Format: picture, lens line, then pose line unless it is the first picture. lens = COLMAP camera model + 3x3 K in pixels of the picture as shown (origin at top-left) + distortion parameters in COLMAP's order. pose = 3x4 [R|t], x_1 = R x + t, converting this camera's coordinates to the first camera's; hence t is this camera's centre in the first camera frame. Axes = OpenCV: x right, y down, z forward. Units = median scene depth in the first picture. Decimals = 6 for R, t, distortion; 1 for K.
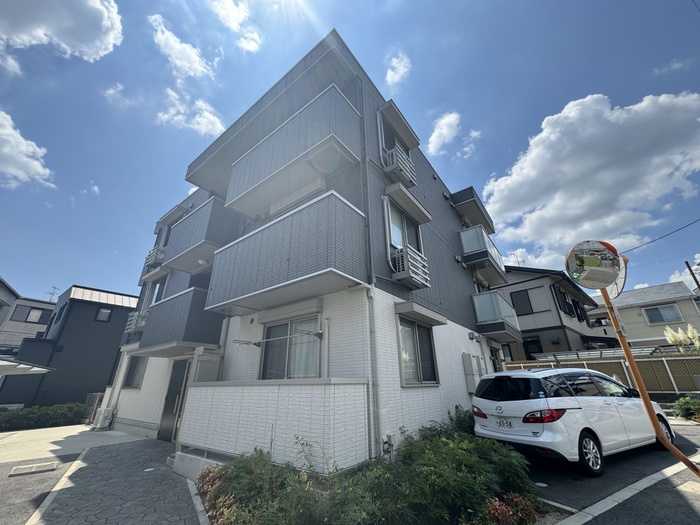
lens RADIAL K [[279.8, 0, 350.0], [0, 279.8, 262.5], [0, 0, 1]] dist [-0.001533, -0.000248]
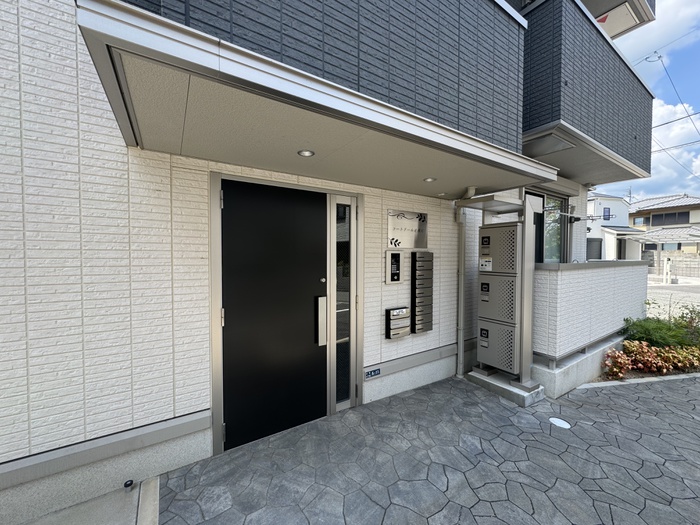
lens RADIAL K [[279.8, 0, 350.0], [0, 279.8, 262.5], [0, 0, 1]] dist [-0.001533, -0.000248]
pose [[0.340407, -0.008515, 0.940240, -0.657697], [-0.380914, 0.912983, 0.146175, 0.273583], [-0.859667, -0.407909, 0.307542, 0.642770]]
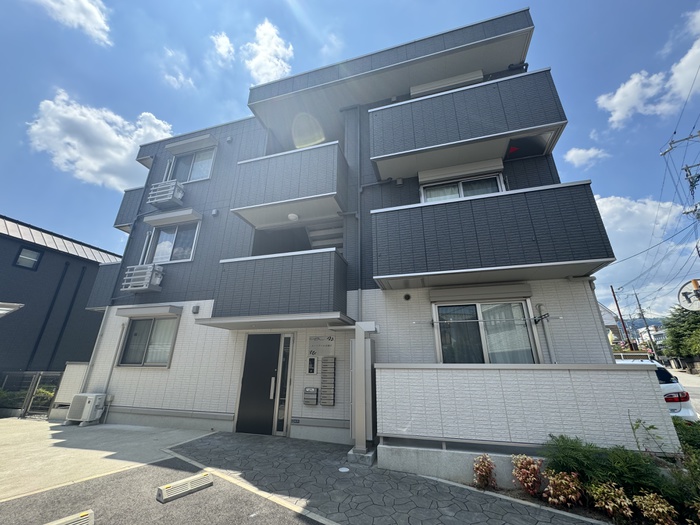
lens RADIAL K [[279.8, 0, 350.0], [0, 279.8, 262.5], [0, 0, 1]] dist [-0.001533, -0.000248]
pose [[0.929909, 0.147642, 0.336855, -0.527778], [-0.165785, 0.985830, 0.025576, 0.067828], [-0.328306, -0.079629, 0.941209, 0.144990]]
